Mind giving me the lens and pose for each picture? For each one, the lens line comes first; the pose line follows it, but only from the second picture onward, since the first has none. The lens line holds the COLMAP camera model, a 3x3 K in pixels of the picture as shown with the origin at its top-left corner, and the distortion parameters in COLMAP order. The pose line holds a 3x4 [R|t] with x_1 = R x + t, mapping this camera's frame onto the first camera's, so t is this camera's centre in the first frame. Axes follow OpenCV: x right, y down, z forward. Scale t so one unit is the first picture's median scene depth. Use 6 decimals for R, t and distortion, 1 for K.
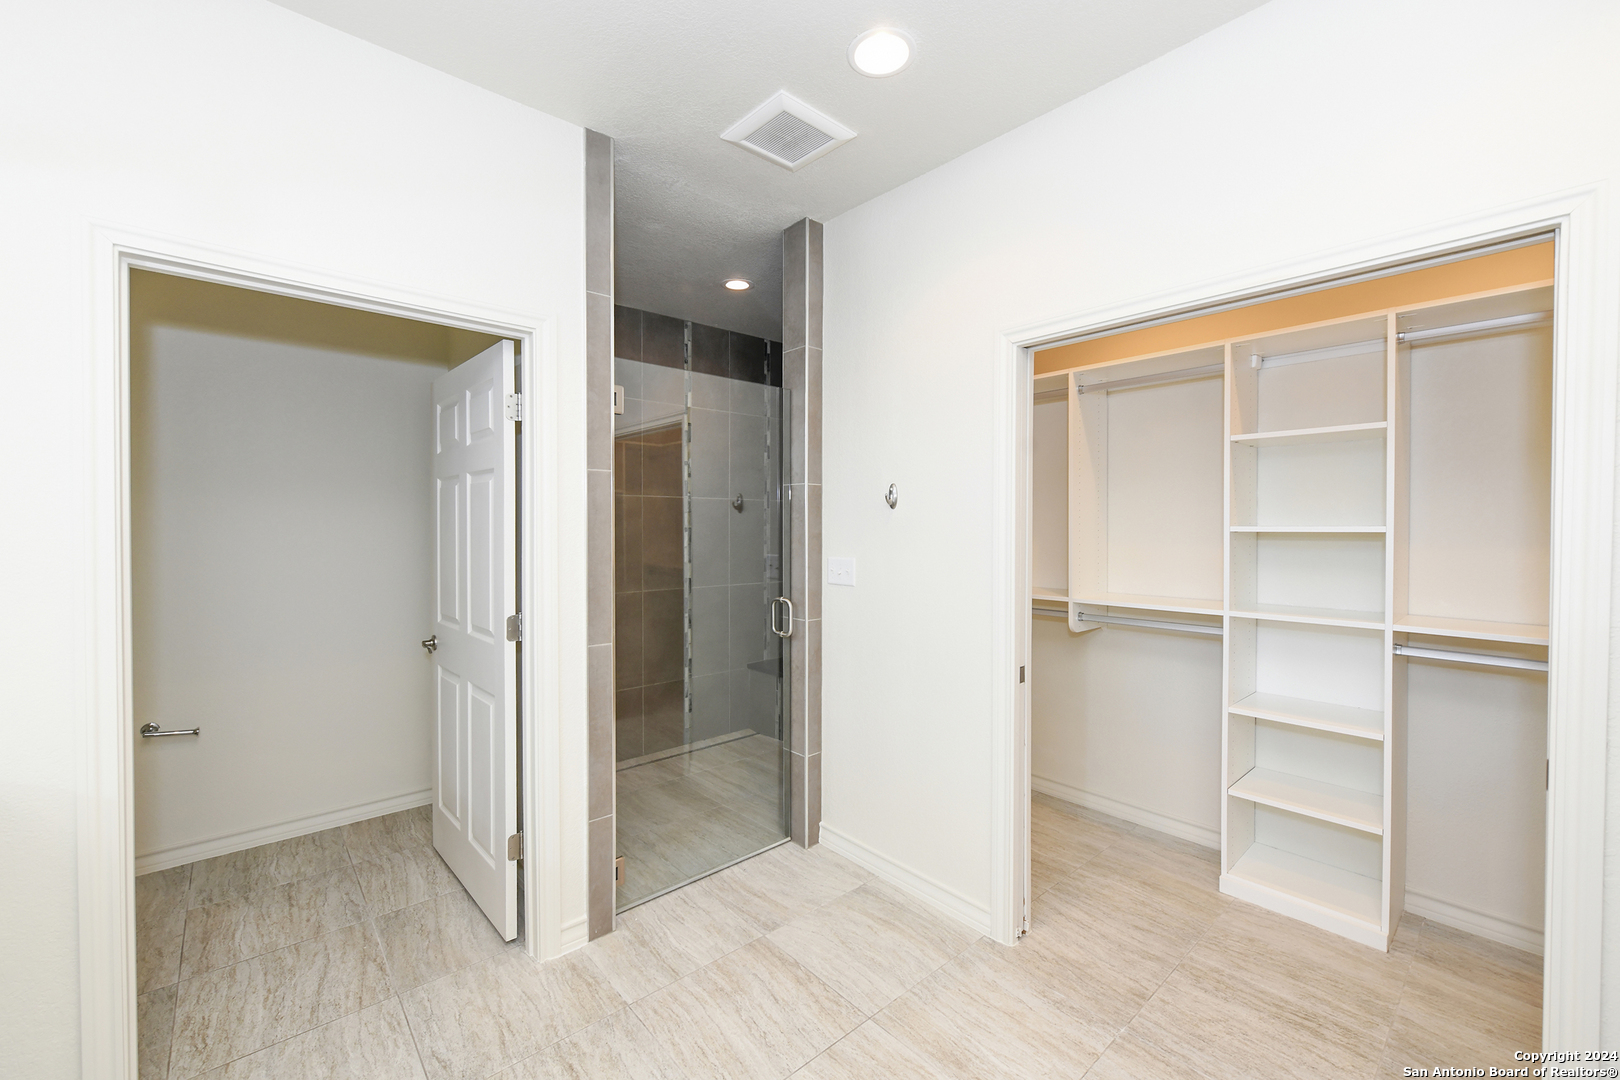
lens RADIAL K [[654.6, 0, 808.5], [0, 654.6, 536.1], [0, 0, 1]] dist [0.000508, -0.000307]
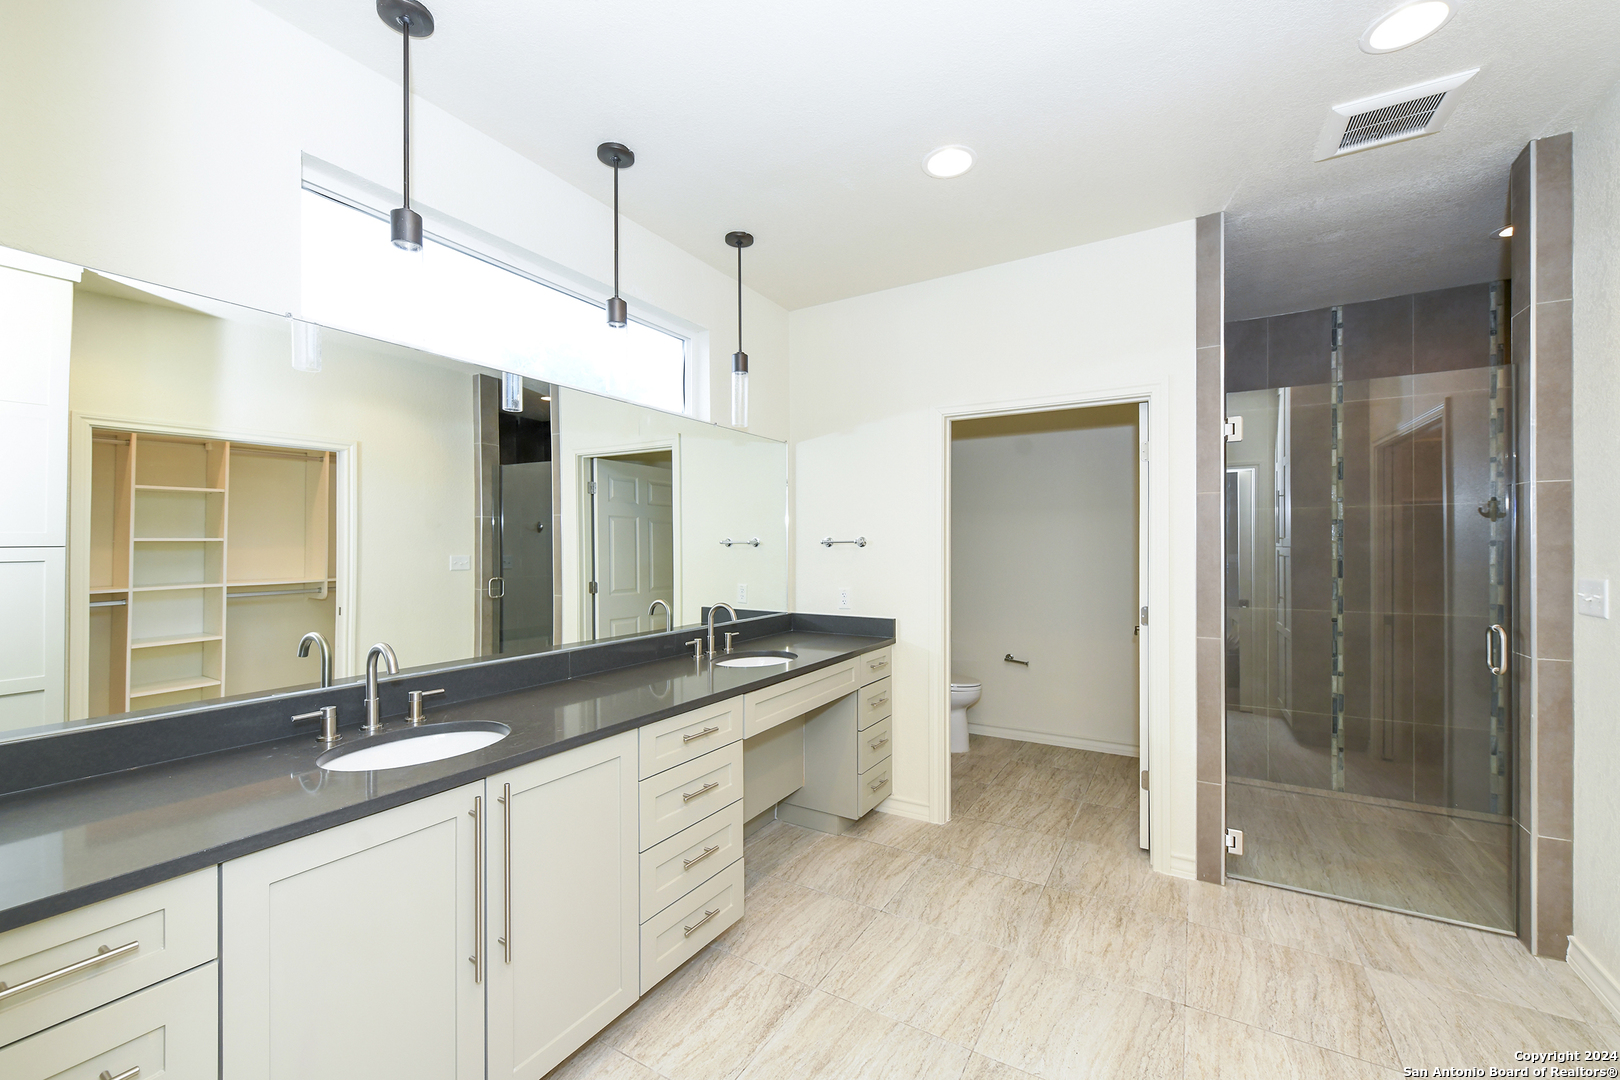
lens RADIAL K [[654.6, 0, 805.9], [0, 654.6, 542.6], [0, 0, 1]] dist [0.000508, -0.000307]
pose [[0.305097, -0.004445, -0.952311, 0.608818], [-0.010139, 0.999917, -0.007915, 0.009109], [0.952267, 0.012070, 0.305027, -0.072845]]
